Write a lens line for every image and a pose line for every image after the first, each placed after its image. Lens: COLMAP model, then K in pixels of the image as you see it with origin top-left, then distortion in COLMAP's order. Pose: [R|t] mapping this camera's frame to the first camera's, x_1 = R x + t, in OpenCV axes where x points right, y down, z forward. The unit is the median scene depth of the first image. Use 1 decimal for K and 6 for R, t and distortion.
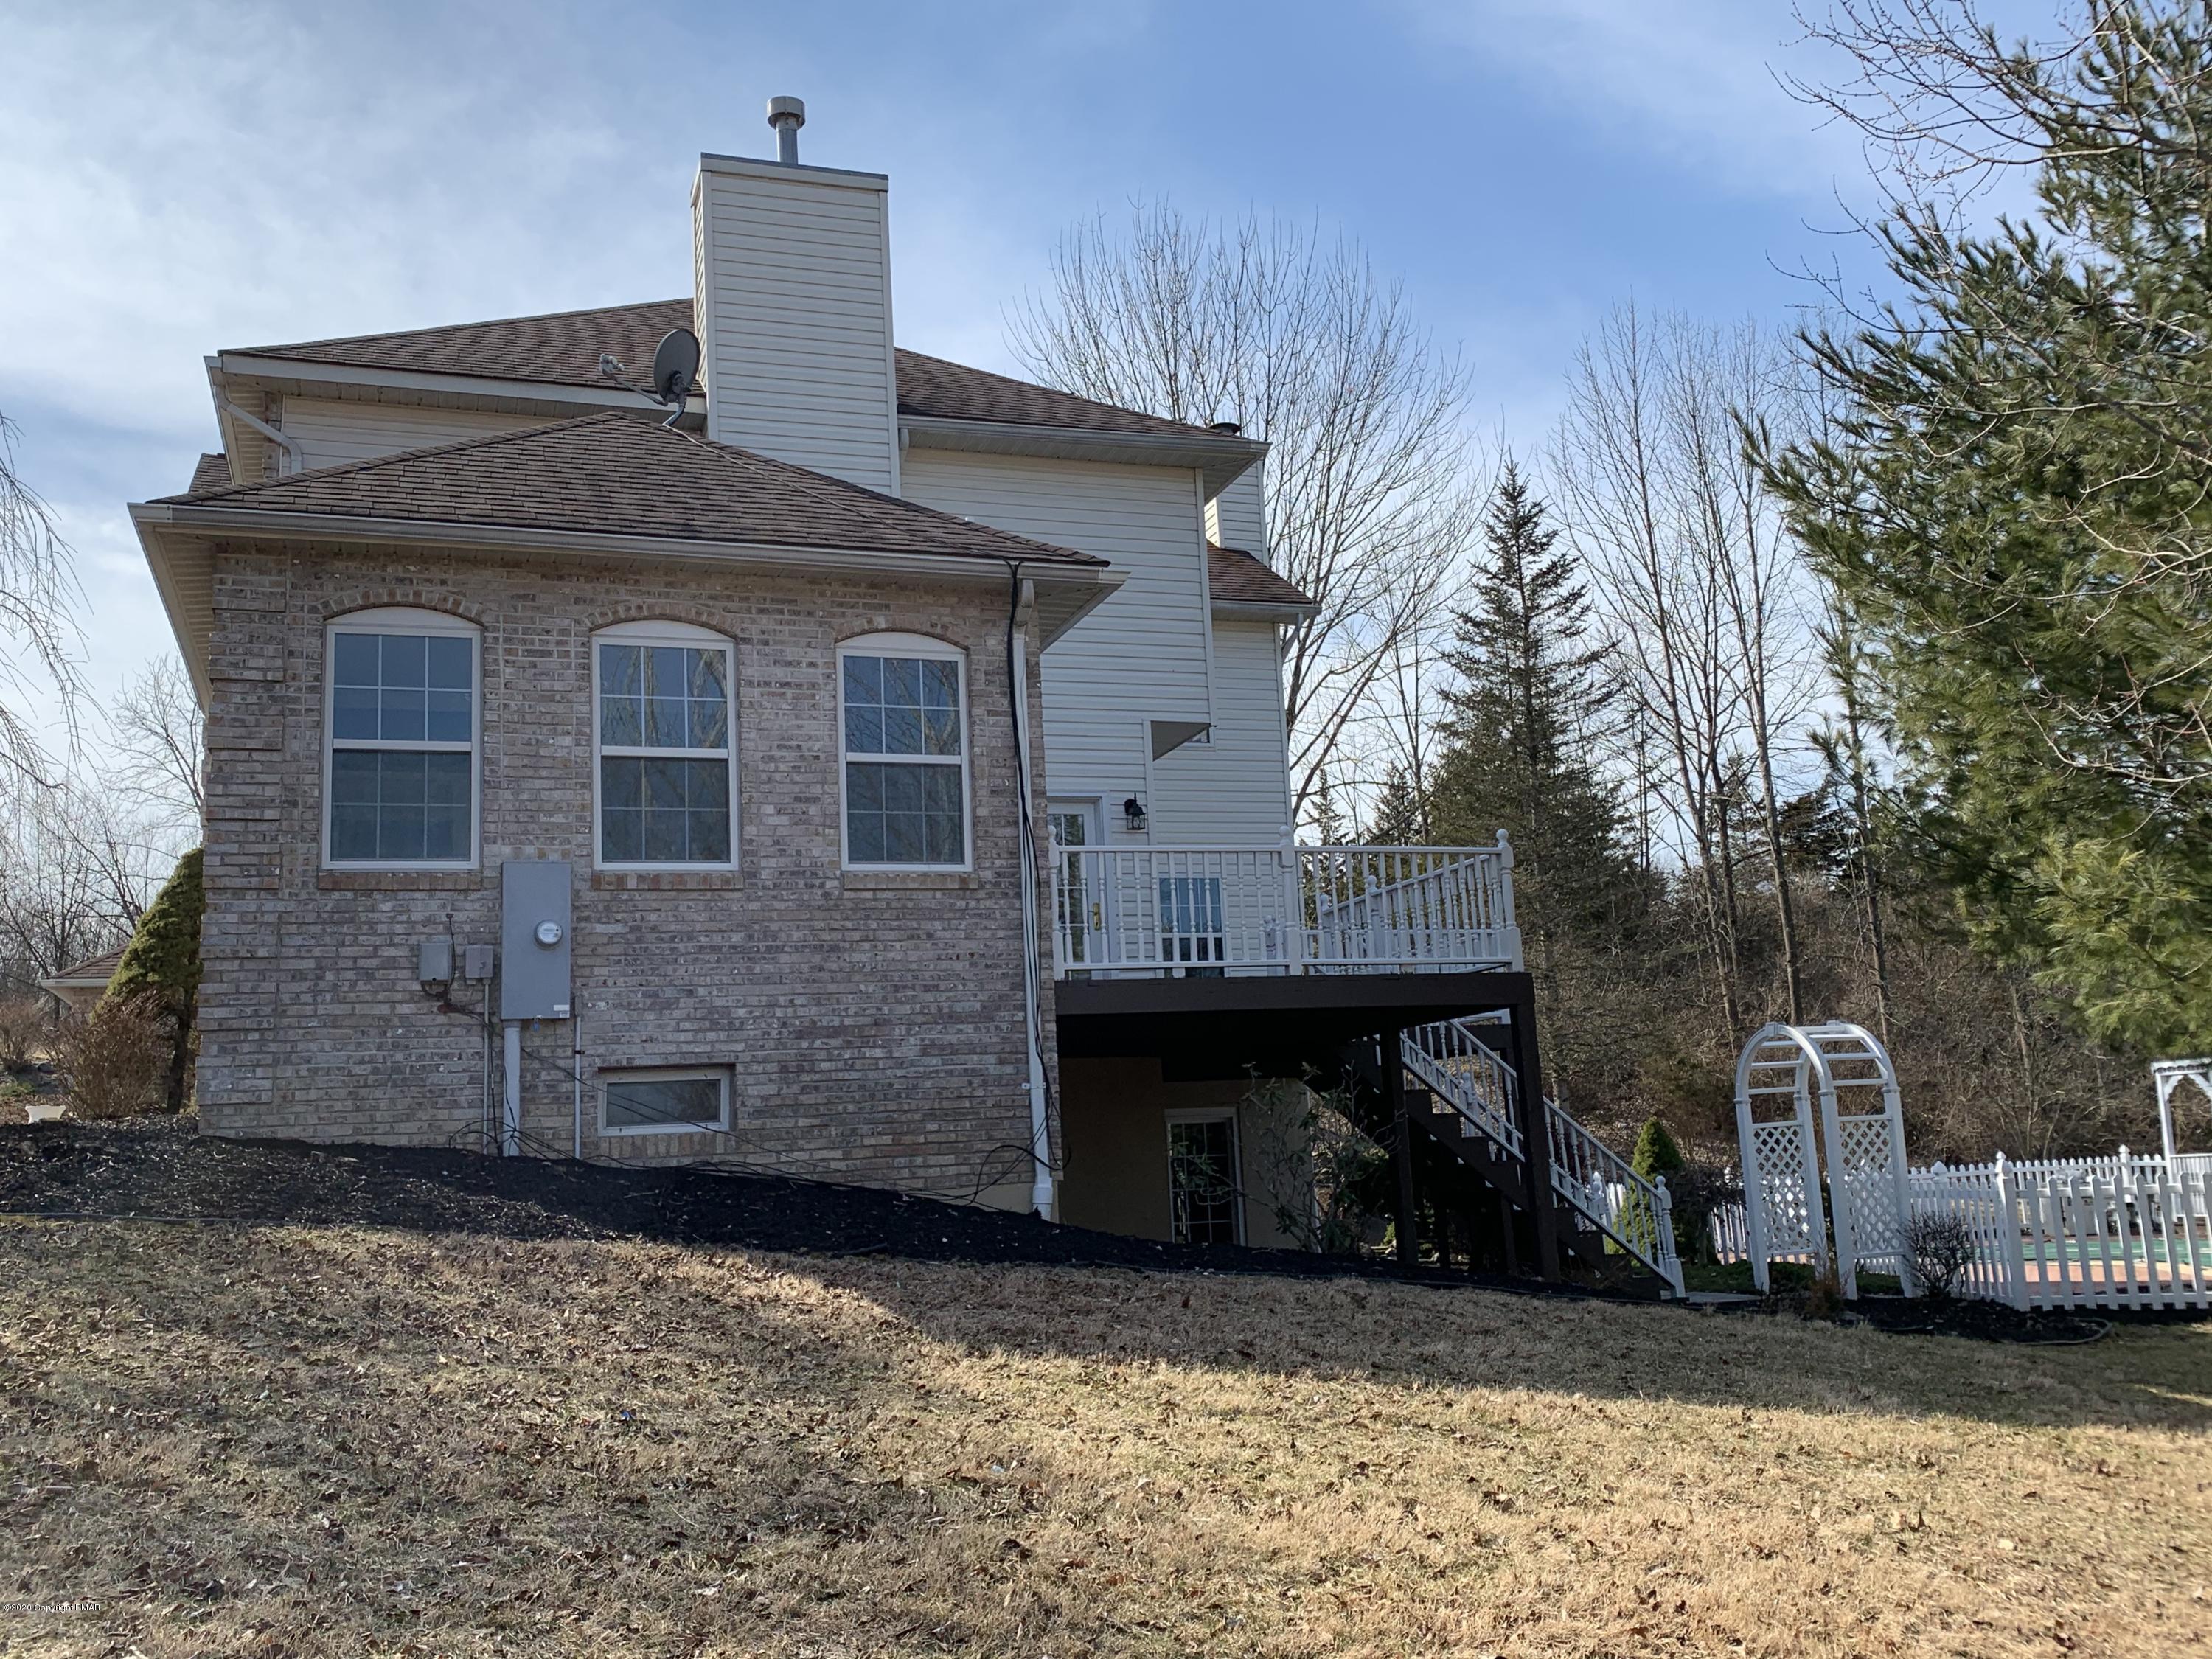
lens RADIAL K [[1660.2, 0, 1106.0], [0, 1660.2, 829.5], [0, 0, 1]] dist [0.143572, -0.268806]
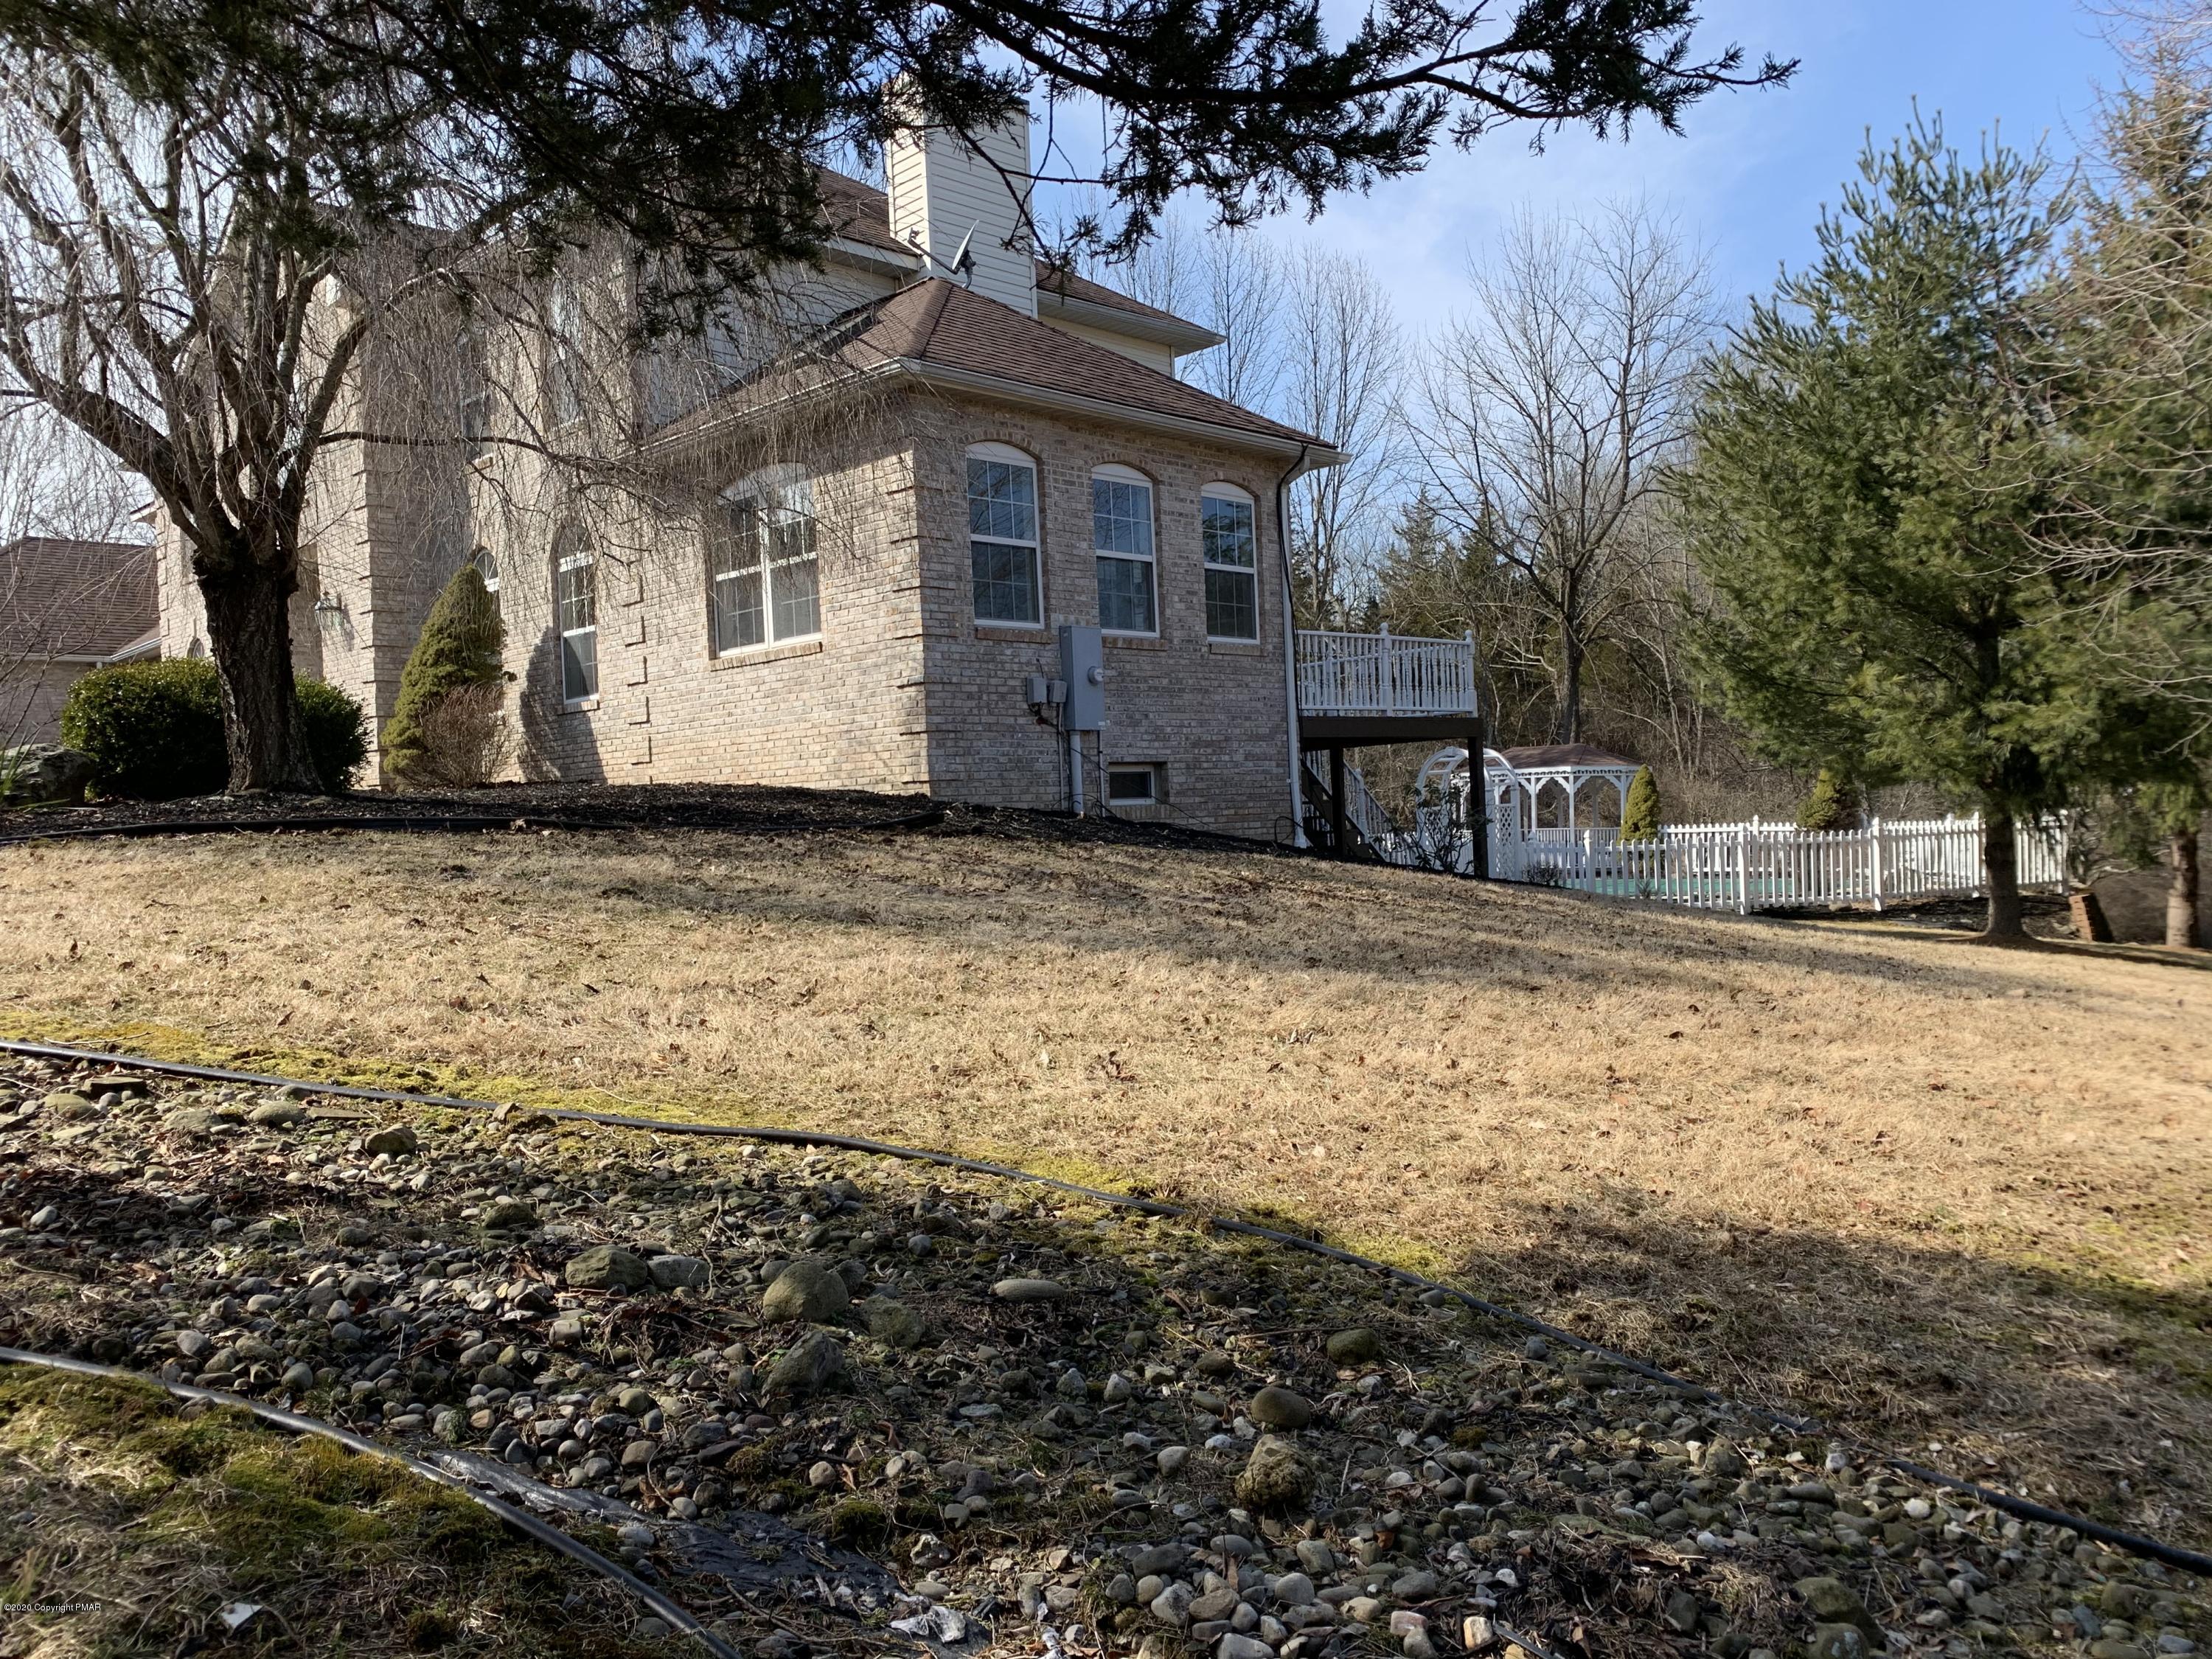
lens RADIAL K [[1660.2, 0, 1106.0], [0, 1660.2, 829.5], [0, 0, 1]] dist [0.143572, -0.268806]
pose [[0.869499, 0.005871, 0.493900, -1.010422], [-0.099981, 0.981322, 0.164349, -0.048923], [-0.483710, -0.192282, 0.853845, -0.322702]]
